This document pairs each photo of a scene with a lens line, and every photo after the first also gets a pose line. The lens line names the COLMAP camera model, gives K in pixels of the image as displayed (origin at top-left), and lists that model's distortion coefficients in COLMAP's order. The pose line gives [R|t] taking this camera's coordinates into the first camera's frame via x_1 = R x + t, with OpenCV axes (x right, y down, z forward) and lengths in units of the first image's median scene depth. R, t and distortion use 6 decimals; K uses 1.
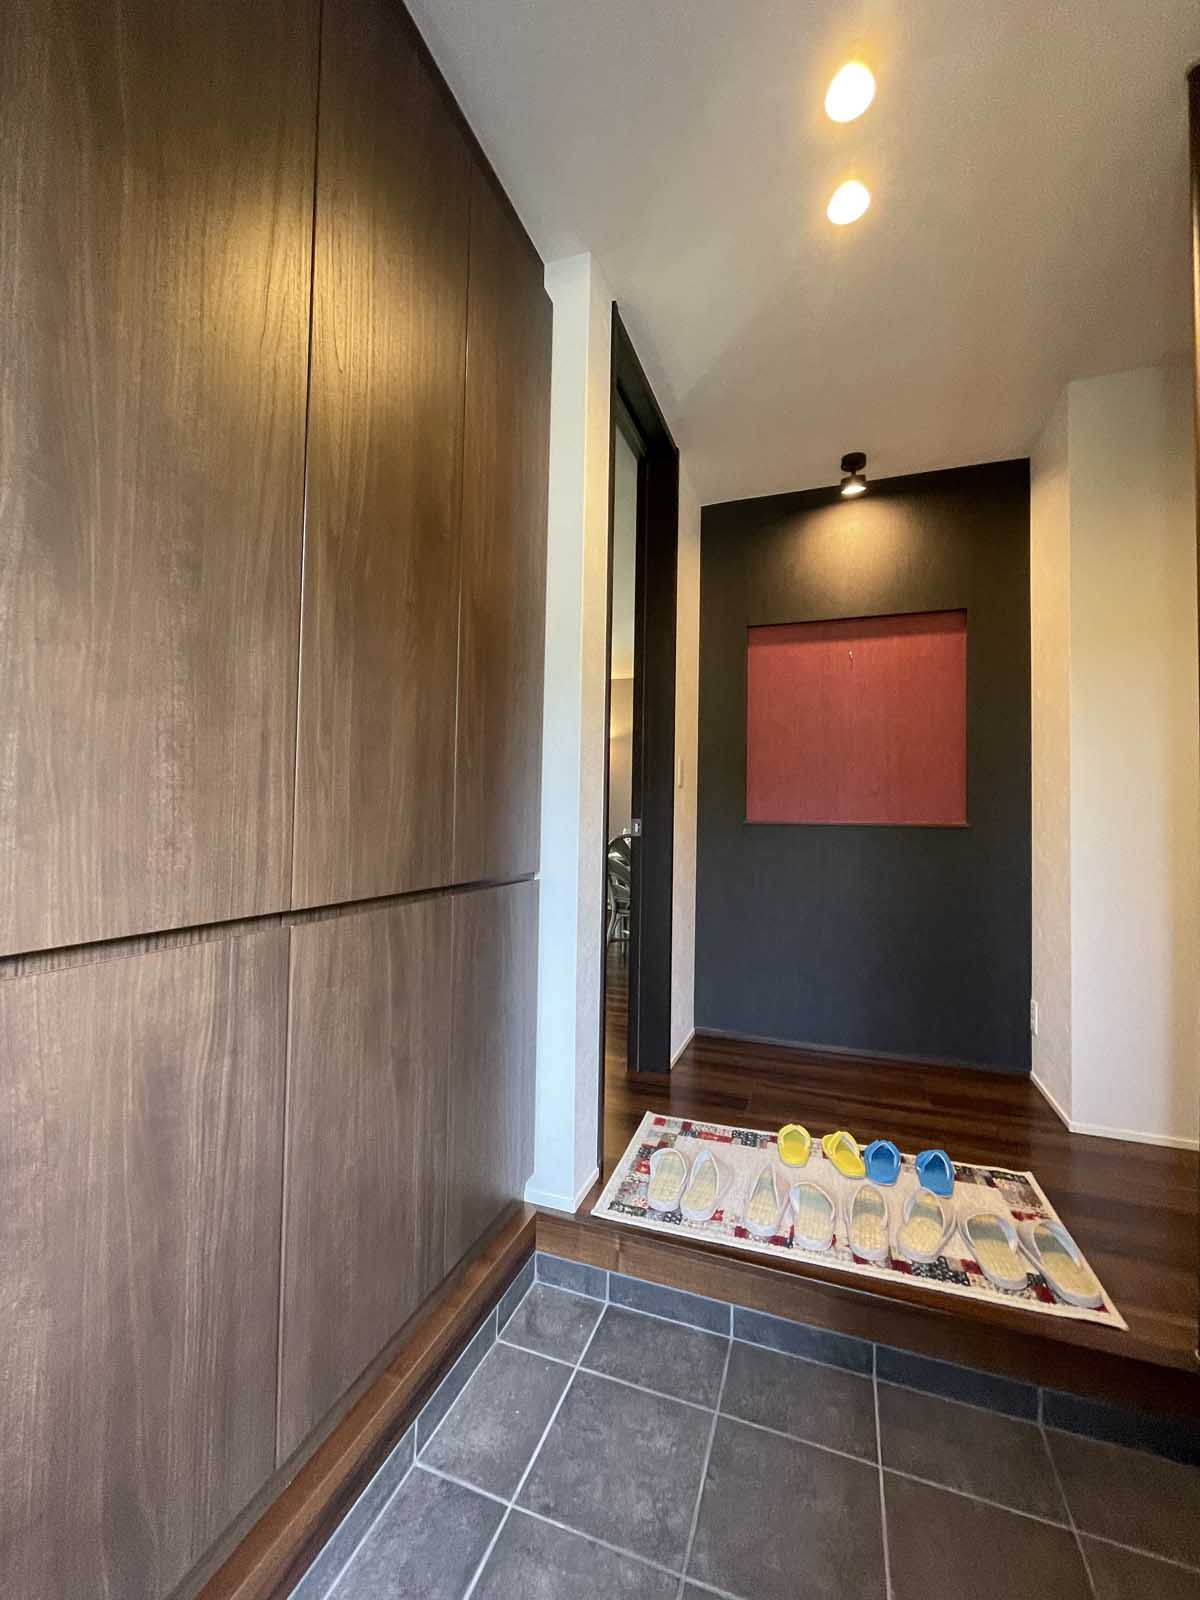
lens RADIAL K [[650.8, 0, 588.1], [0, 650.8, 813.7], [0, 0, 1]] dist [0.000627, -0.000642]
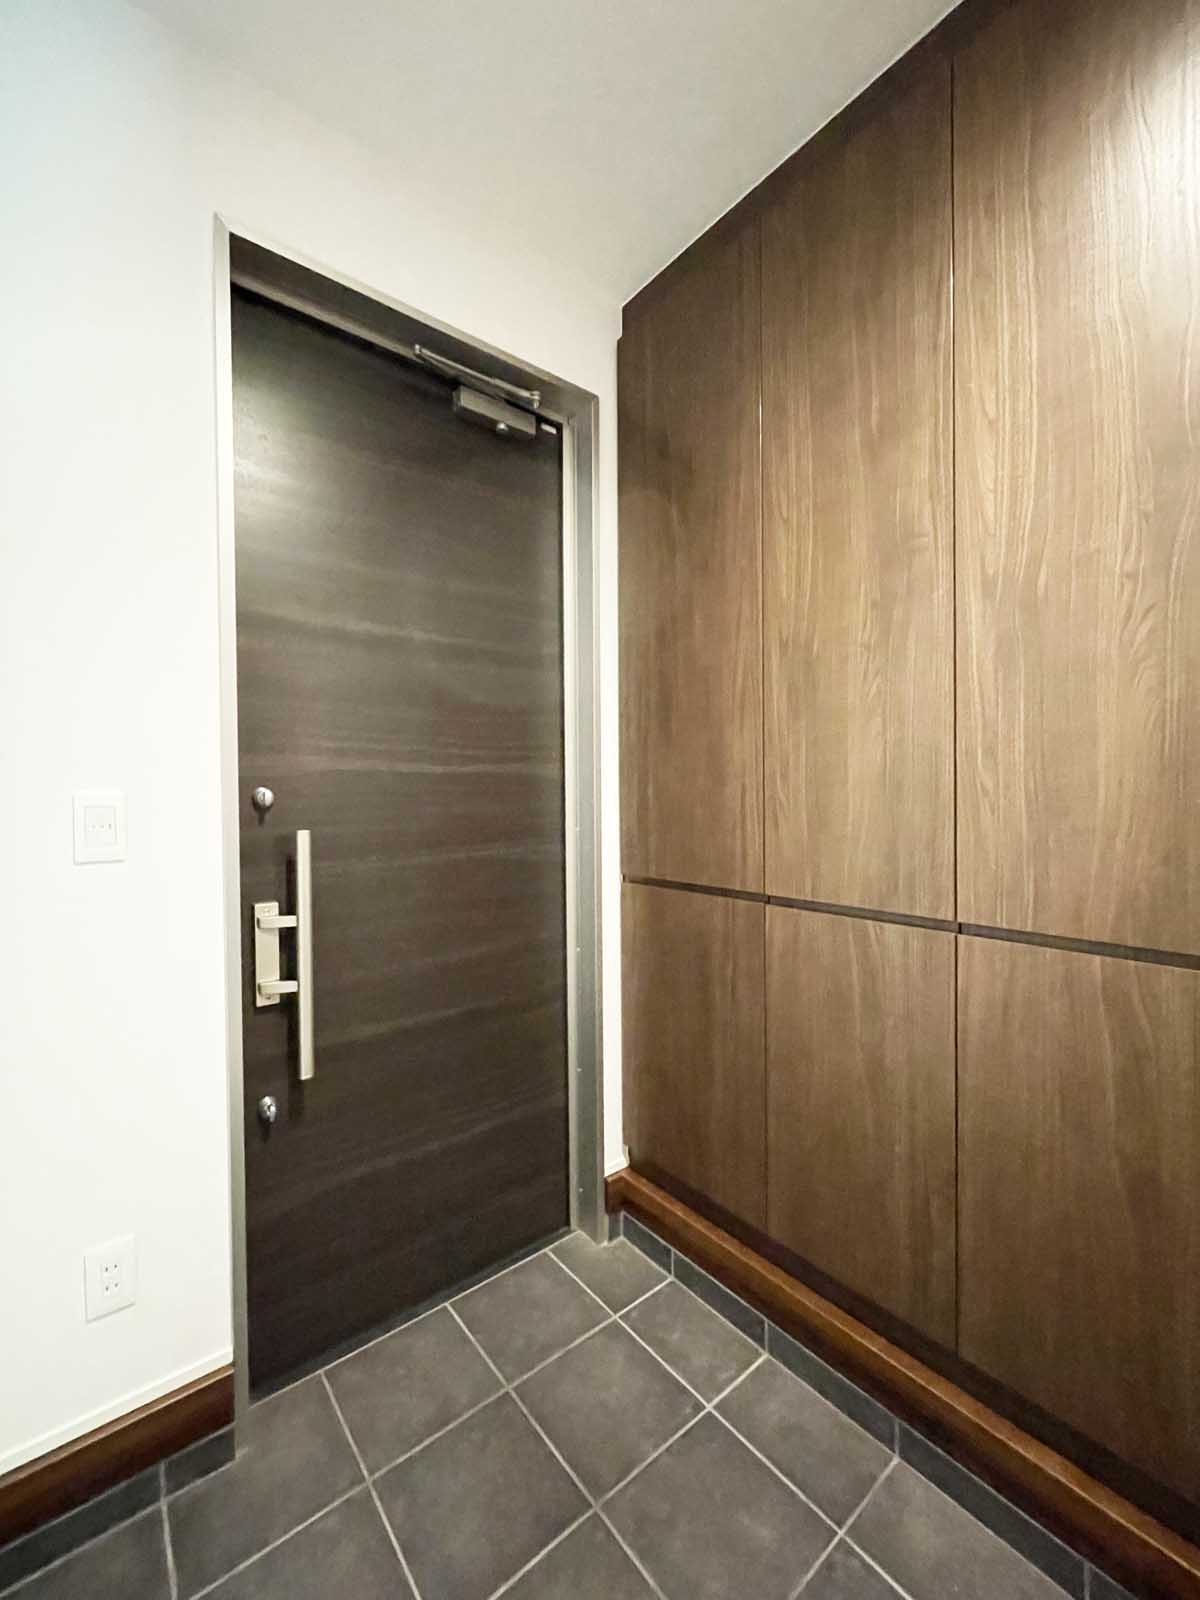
lens RADIAL K [[650.8, 0, 590.8], [0, 650.8, 791.2], [0, 0, 1]] dist [0.000627, -0.000642]
pose [[-0.506736, -0.002307, -0.862098, 0.950672], [0.020364, 0.999685, -0.014644, -0.075296], [0.861861, -0.024976, -0.506530, 1.211769]]
